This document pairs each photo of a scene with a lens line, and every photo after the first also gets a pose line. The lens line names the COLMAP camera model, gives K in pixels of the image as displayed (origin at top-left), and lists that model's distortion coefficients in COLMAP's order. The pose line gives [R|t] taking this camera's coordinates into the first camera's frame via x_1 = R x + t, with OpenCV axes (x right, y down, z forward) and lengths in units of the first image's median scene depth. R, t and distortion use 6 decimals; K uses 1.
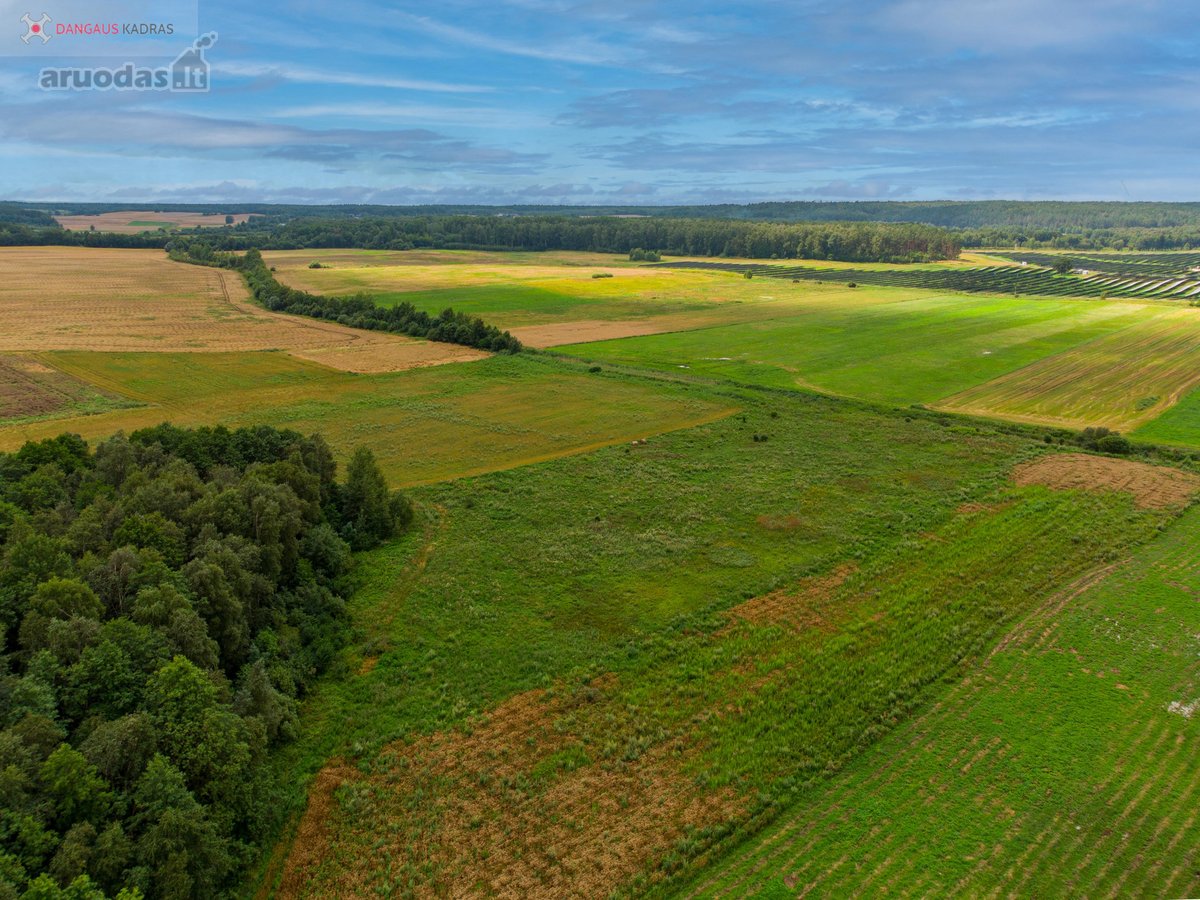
lens RADIAL K [[915.9, 0, 600.0], [0, 915.9, 450.0], [0, 0, 1]] dist [0.014782, -0.001059]
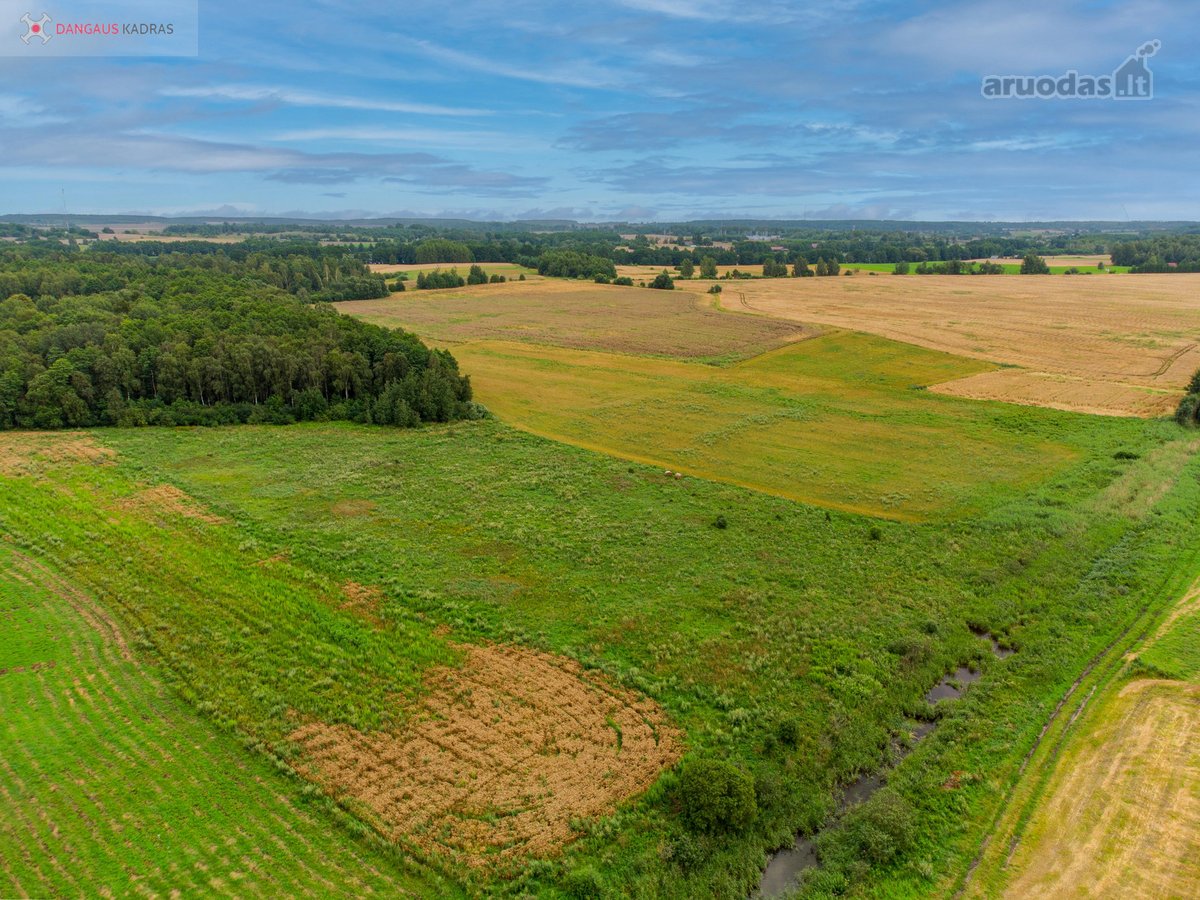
lens RADIAL K [[889.9, 0, 592.4], [0, 889.9, 470.2], [0, 0, 1]] dist [0.022066, -0.005983]
pose [[0.038126, 0.262561, -0.964162, 1.085460], [-0.260193, 0.934189, 0.244110, -0.253829], [0.964804, 0.241562, 0.103933, 1.094800]]
